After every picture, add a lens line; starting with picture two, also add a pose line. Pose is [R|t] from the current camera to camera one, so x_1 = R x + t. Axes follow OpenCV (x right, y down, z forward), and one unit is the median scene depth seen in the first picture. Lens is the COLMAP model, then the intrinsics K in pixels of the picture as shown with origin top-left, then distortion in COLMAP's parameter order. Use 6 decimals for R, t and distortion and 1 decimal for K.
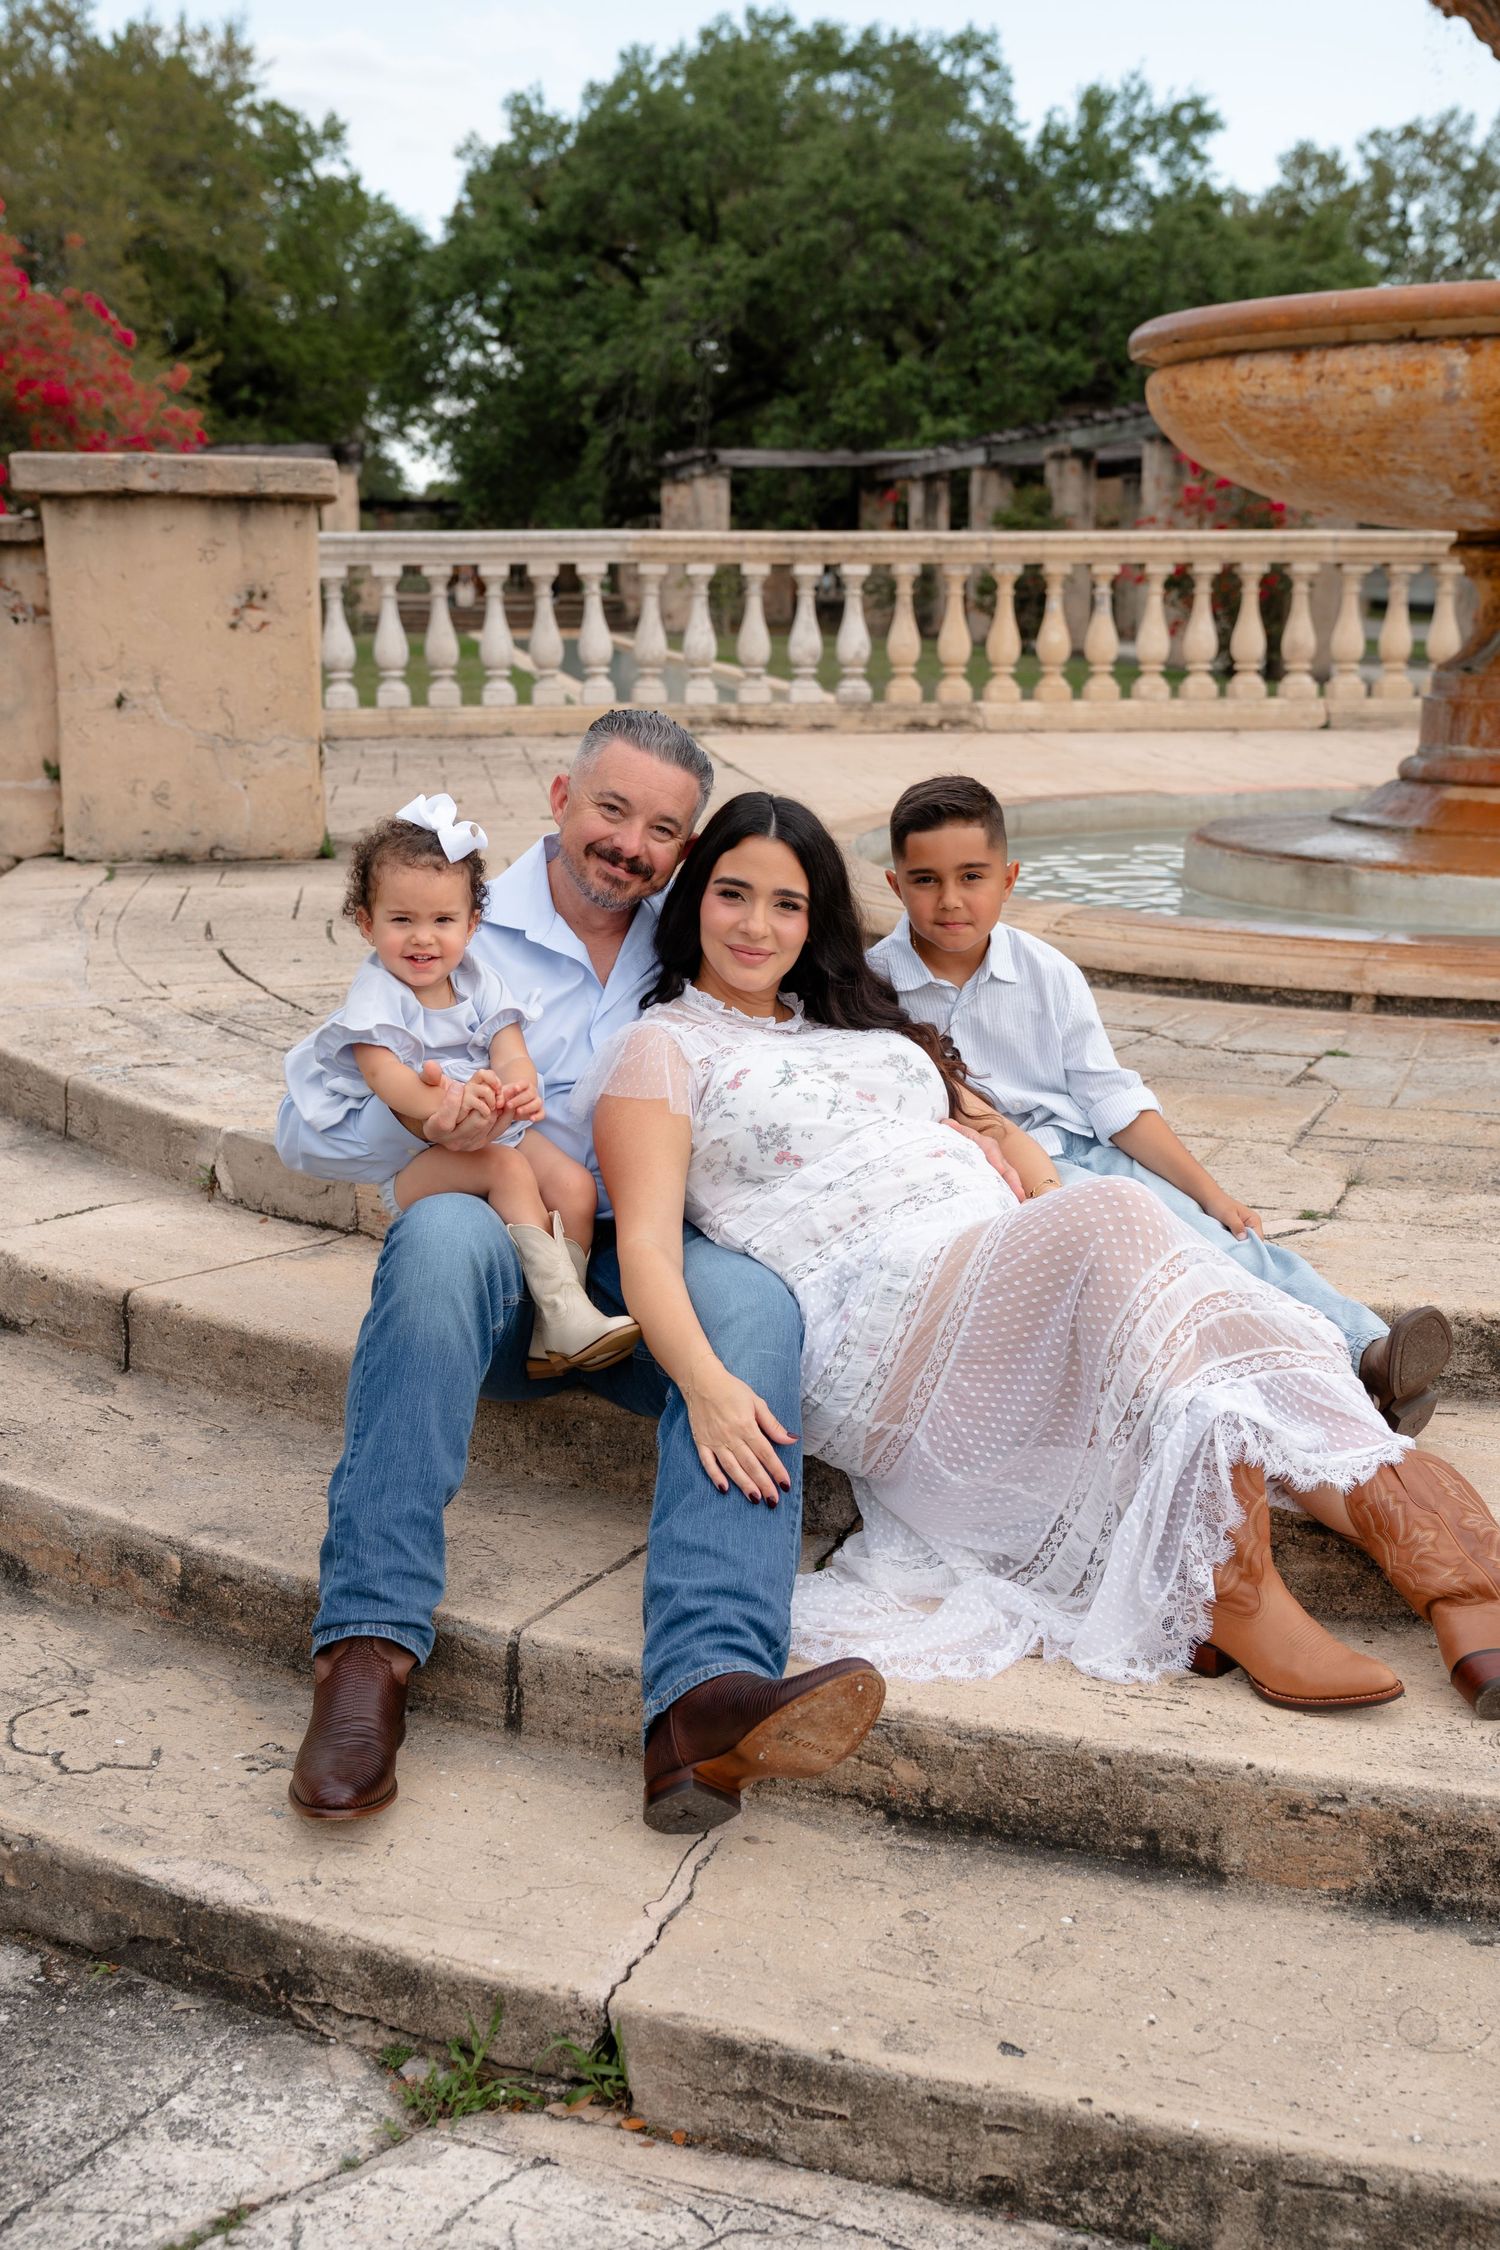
lens RADIAL K [[2638.6, 0, 752.0], [0, 2638.6, 1148.3], [0, 0, 1]] dist [0.014449, 0.303440]
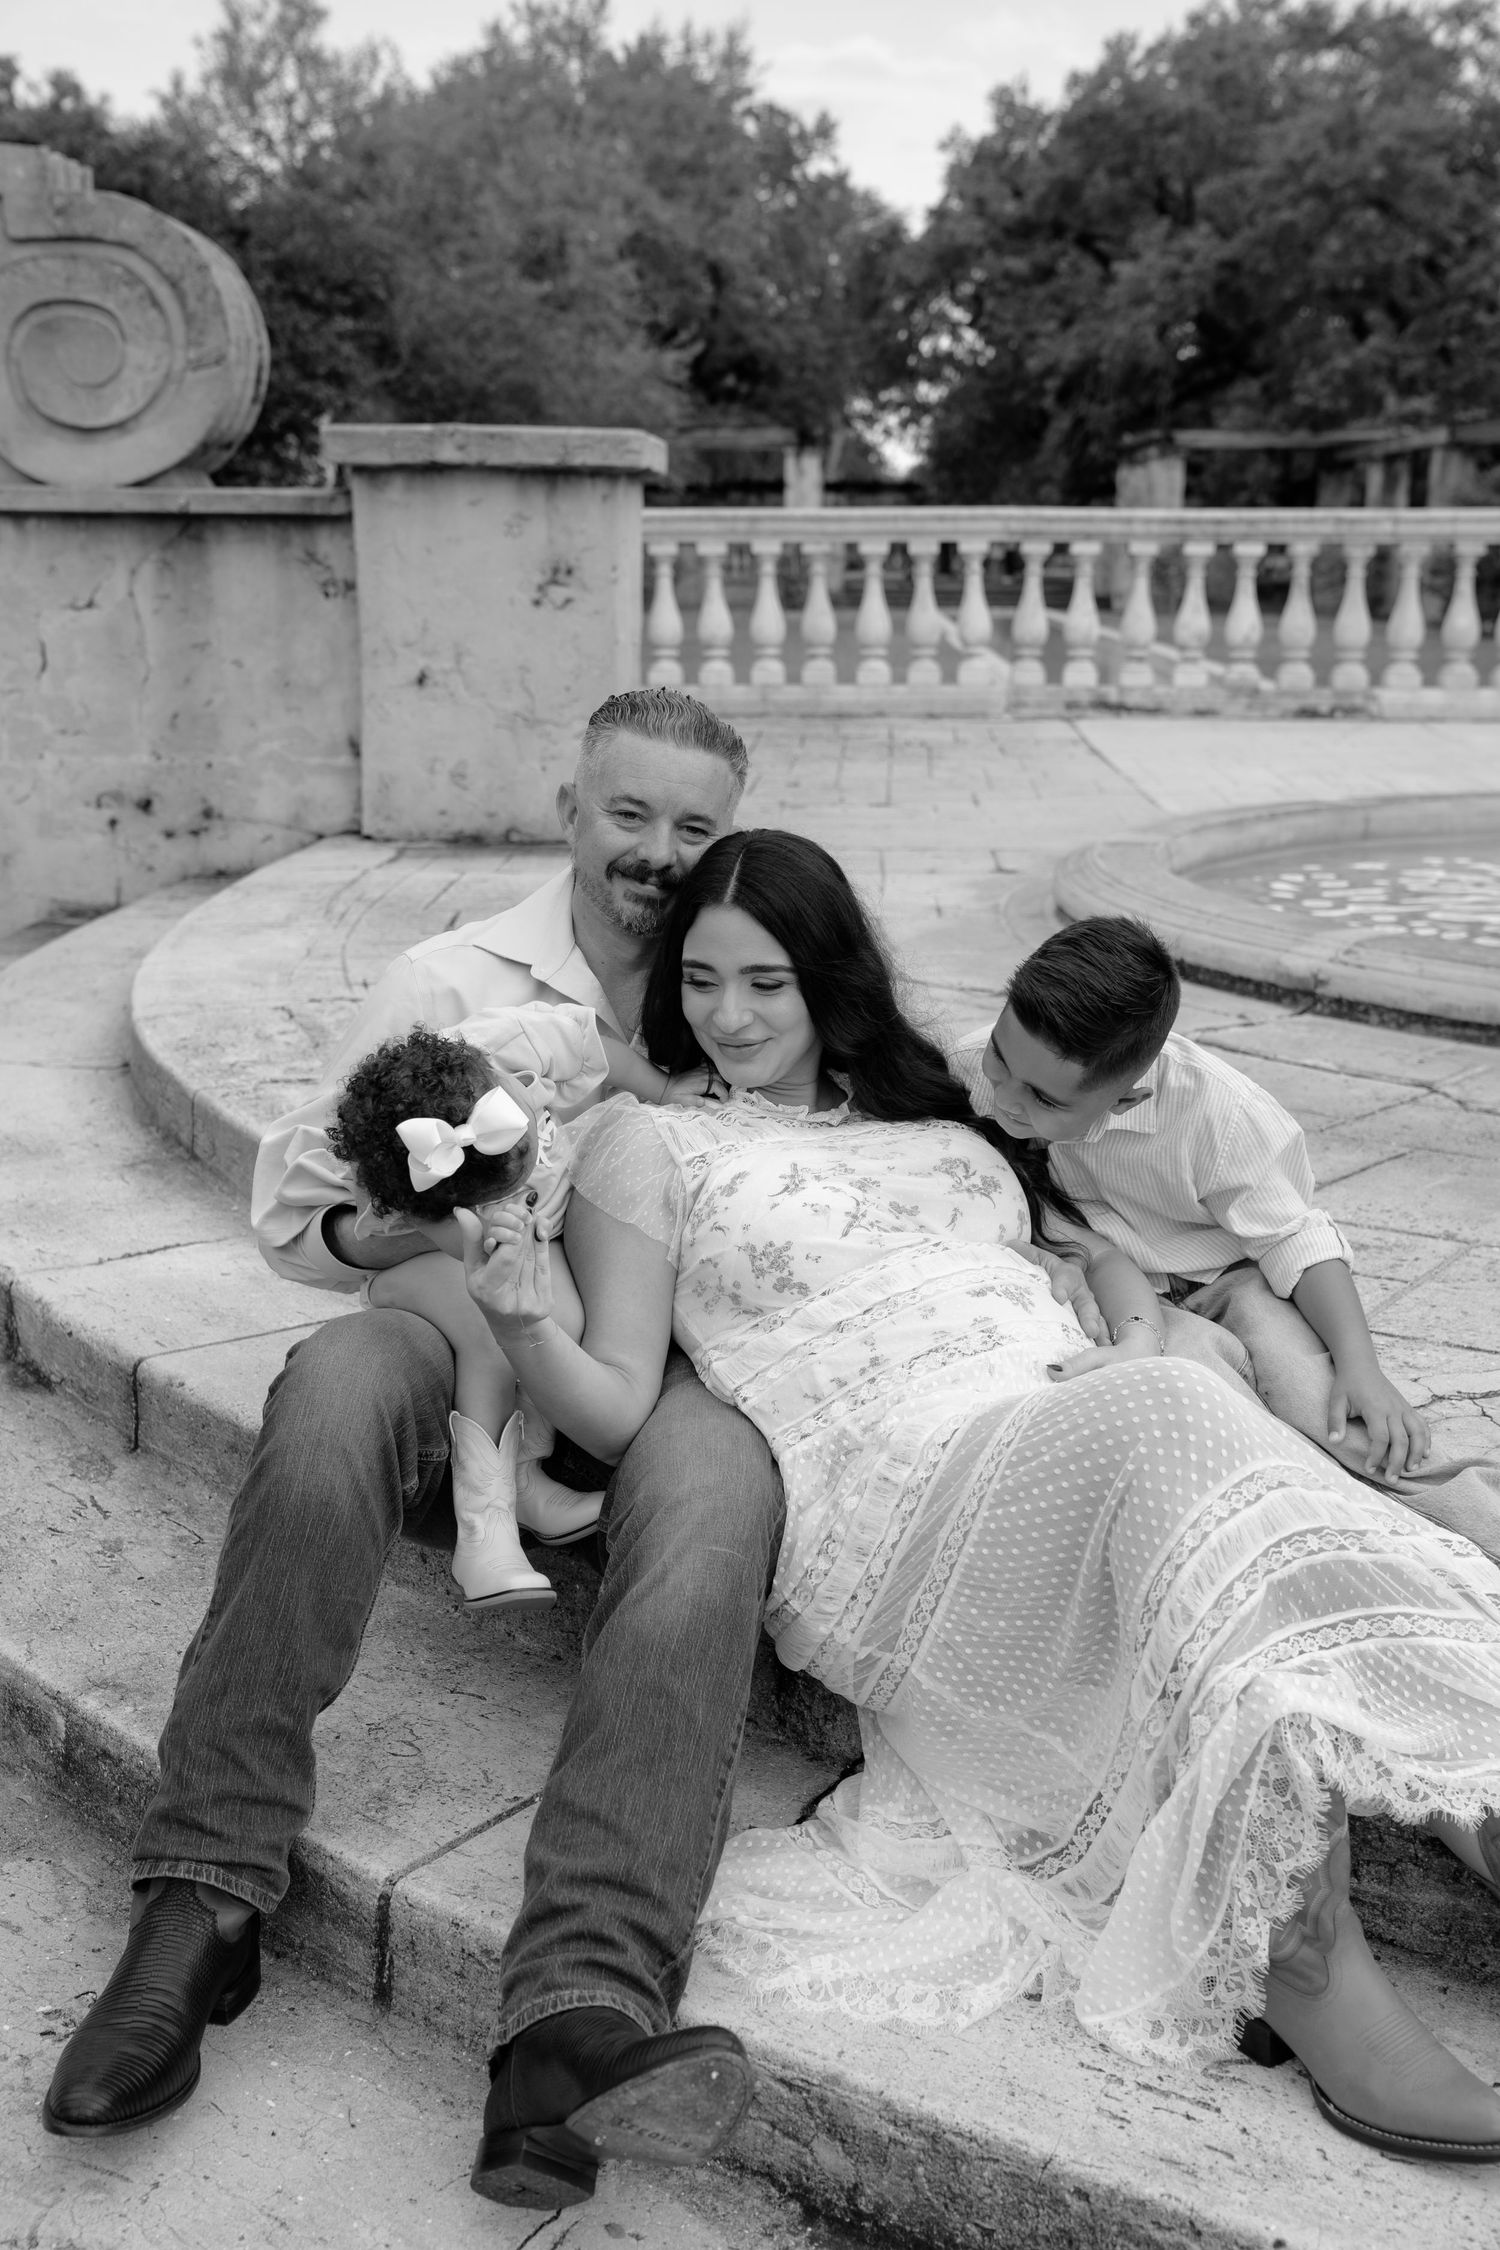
lens RADIAL K [[2510.3, 0, 750.0], [0, 2510.3, 1125.0], [0, 0, 1]] dist [0.015045, 0.259747]
pose [[0.983132, 0.048431, -0.176369, 0.052105], [-0.046798, 0.998814, 0.013408, -0.021802], [0.176809, -0.004928, 0.984233, 0.104463]]
